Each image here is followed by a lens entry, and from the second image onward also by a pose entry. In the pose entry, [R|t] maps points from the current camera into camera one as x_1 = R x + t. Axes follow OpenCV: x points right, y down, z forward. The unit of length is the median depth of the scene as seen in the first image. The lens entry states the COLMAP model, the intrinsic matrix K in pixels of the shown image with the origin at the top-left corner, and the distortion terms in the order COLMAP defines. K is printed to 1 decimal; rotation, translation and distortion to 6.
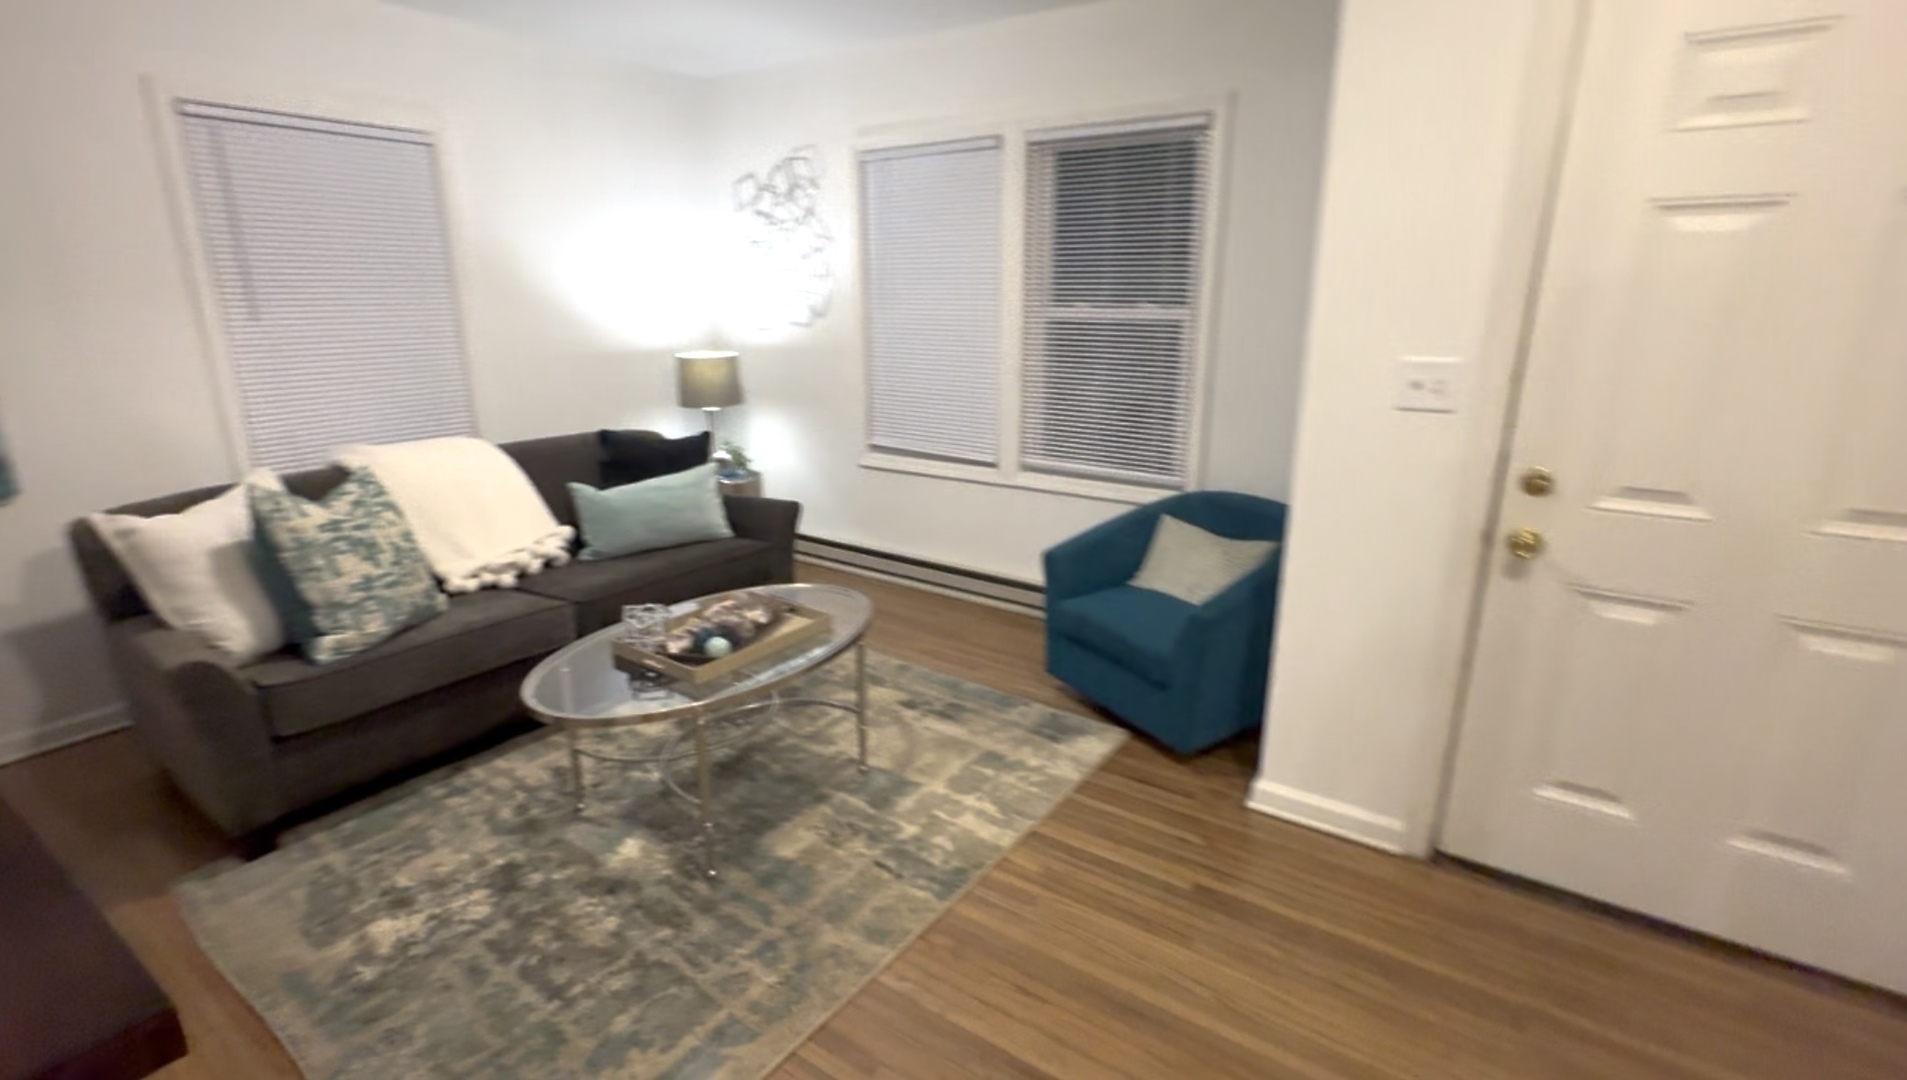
lens RADIAL K [[883.4, 0, 953.4], [0, 883.4, 541.1], [0, 0, 1]] dist [0.005016, 0.000343]
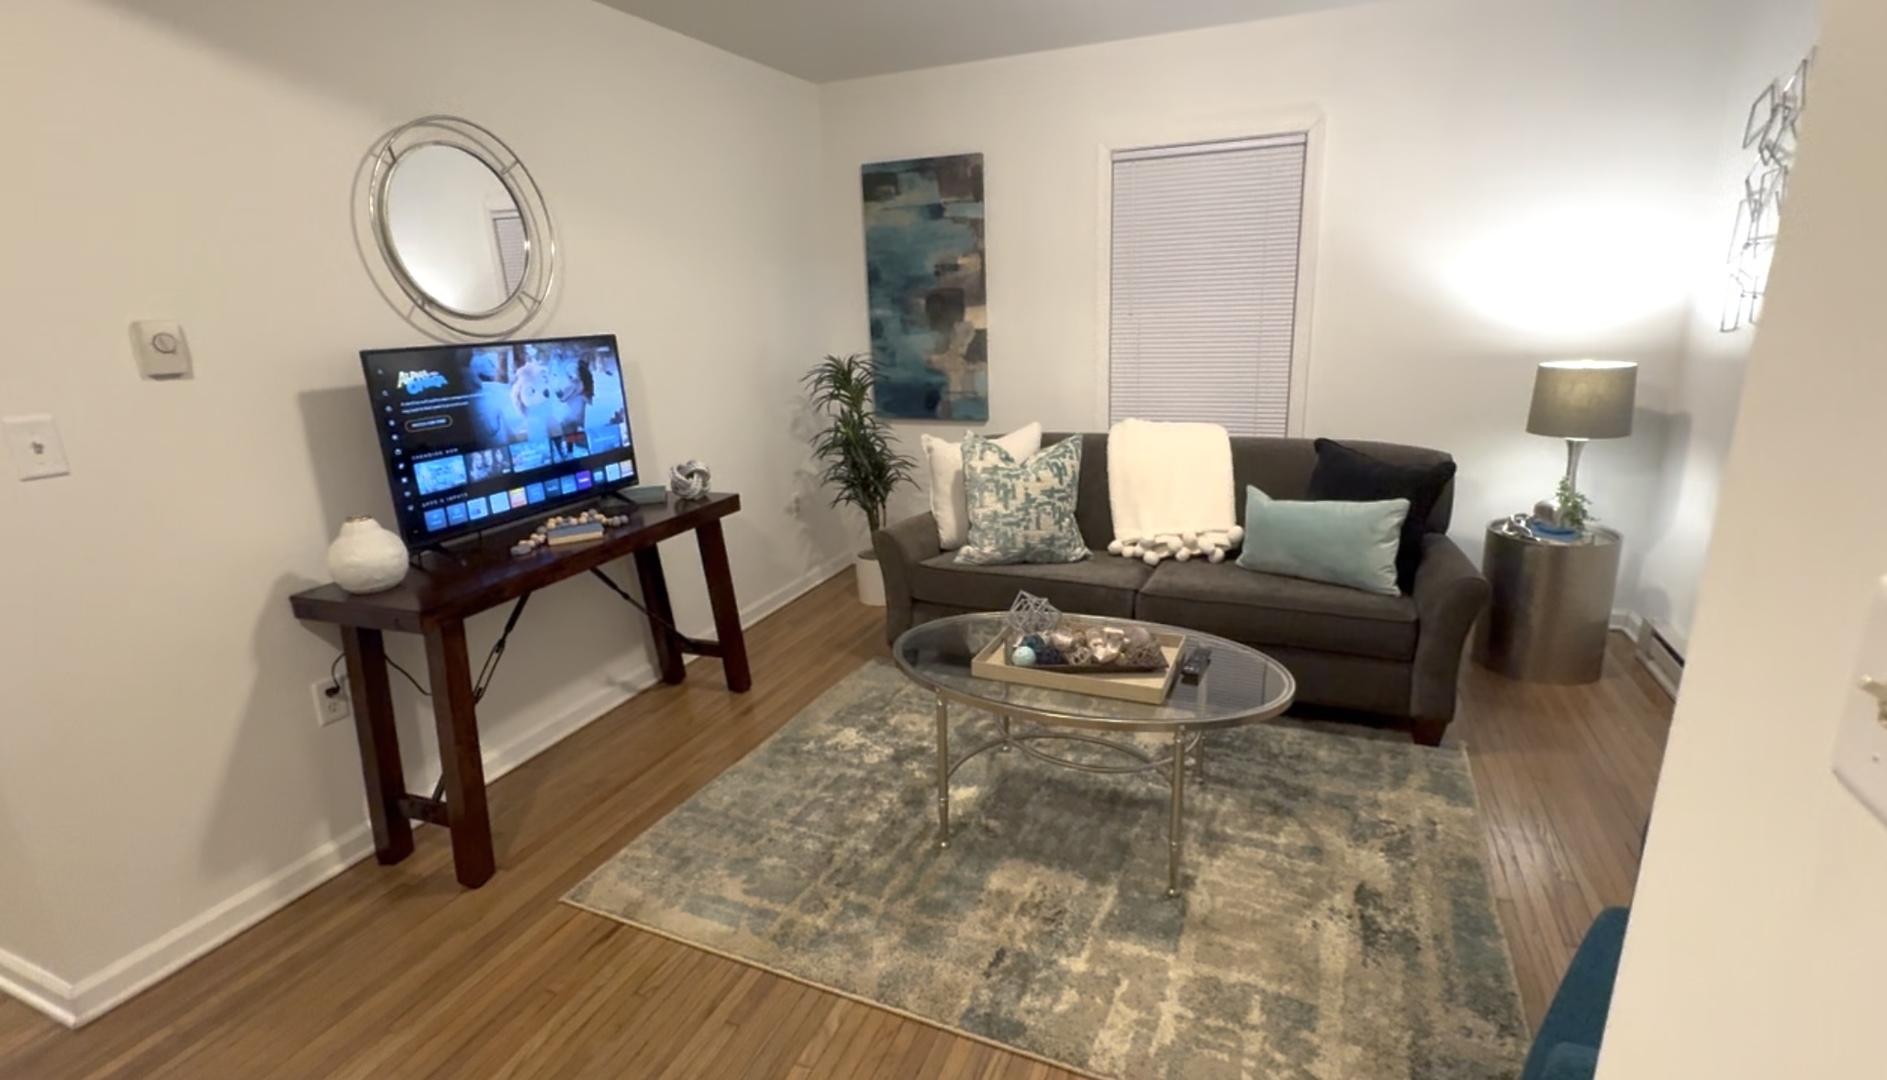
lens RADIAL K [[874.4, 0, 941.8], [0, 874.4, 542.1], [0, 0, 1]] dist [-0.000749, -0.000157]
pose [[0.203835, 0.260704, -0.943655, 0.568156], [-0.233918, 0.948943, 0.211637, -0.175998], [0.950649, 0.177599, 0.254411, 0.599354]]
